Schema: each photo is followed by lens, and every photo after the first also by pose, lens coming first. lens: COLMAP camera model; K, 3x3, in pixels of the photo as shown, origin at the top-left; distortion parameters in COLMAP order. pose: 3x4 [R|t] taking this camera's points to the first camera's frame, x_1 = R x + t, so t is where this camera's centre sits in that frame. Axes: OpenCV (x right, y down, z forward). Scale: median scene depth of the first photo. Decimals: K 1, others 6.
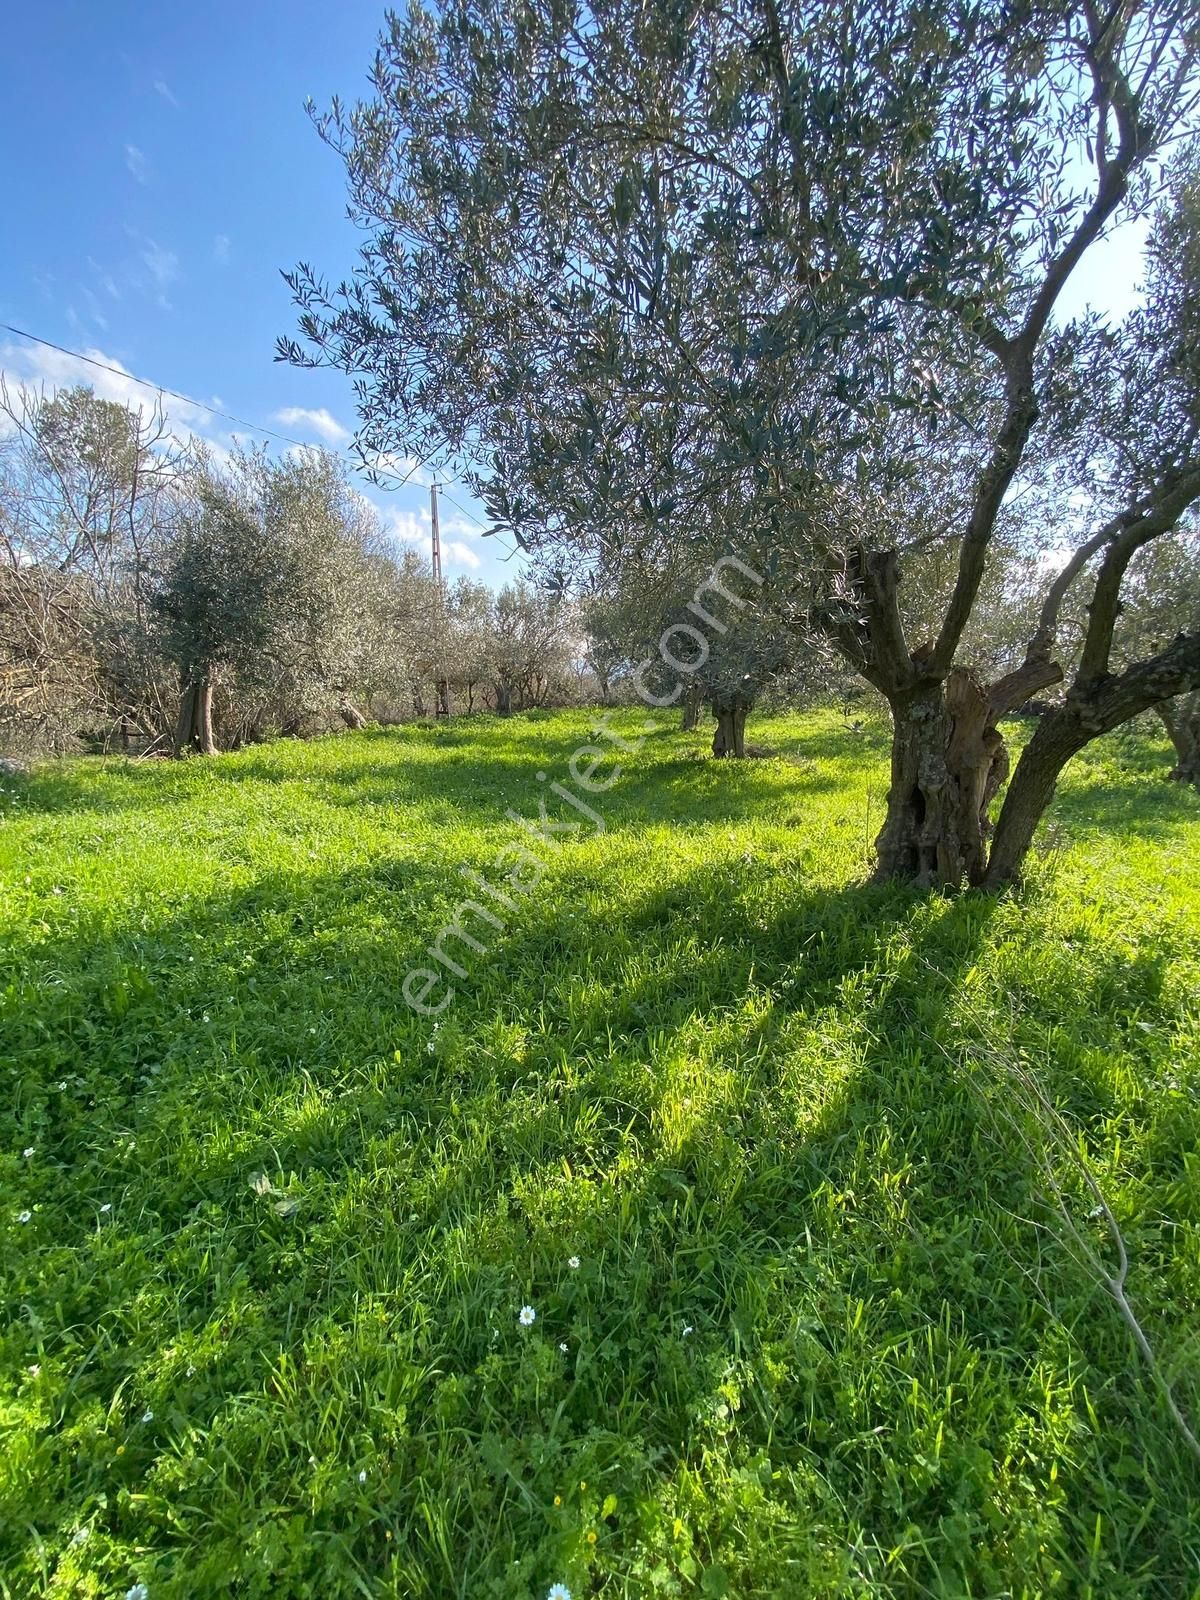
lens RADIAL K [[604.9, 0, 596.8], [0, 604.9, 796.9], [0, 0, 1]] dist [-0.028959, -0.001648]
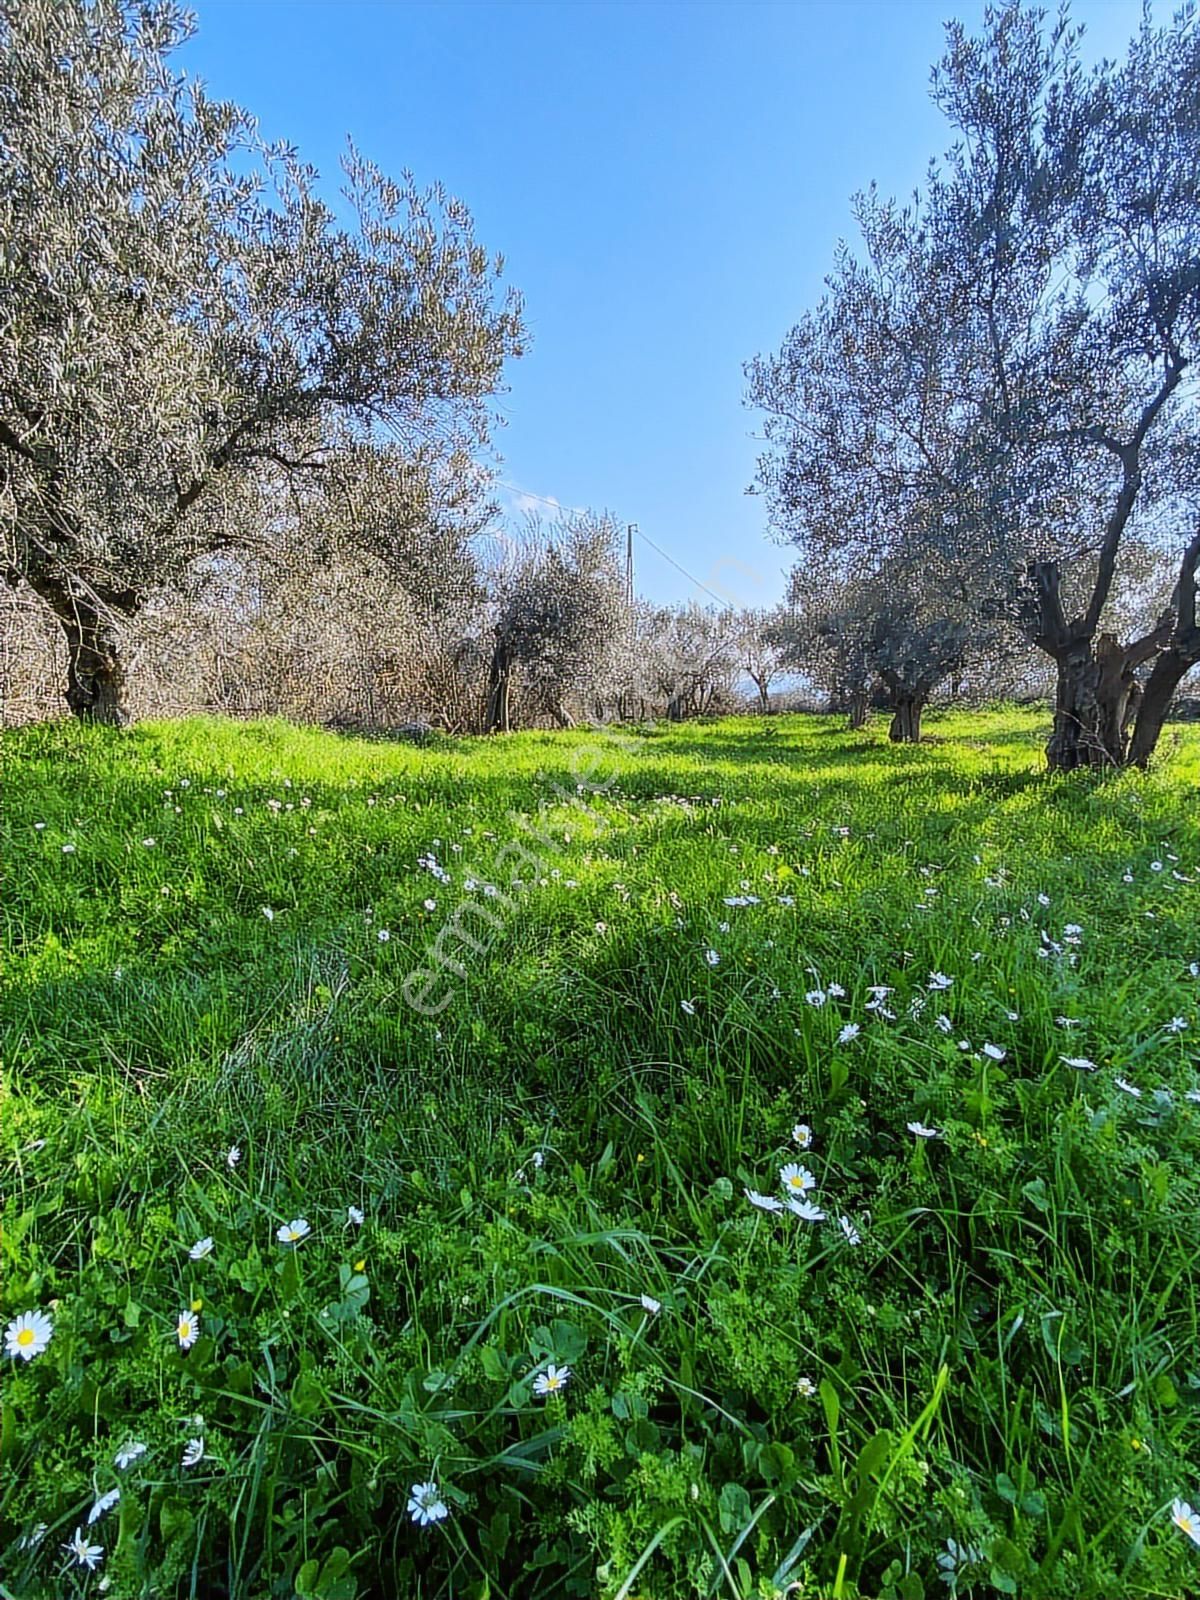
lens RADIAL K [[604.9, 0, 590.0], [0, 604.9, 812.5], [0, 0, 1]] dist [-0.028959, -0.001648]
pose [[0.973402, 0.018030, -0.228395, -0.285763], [-0.020152, 0.999773, -0.006964, 0.245766], [0.228217, 0.011381, 0.973544, -0.671819]]
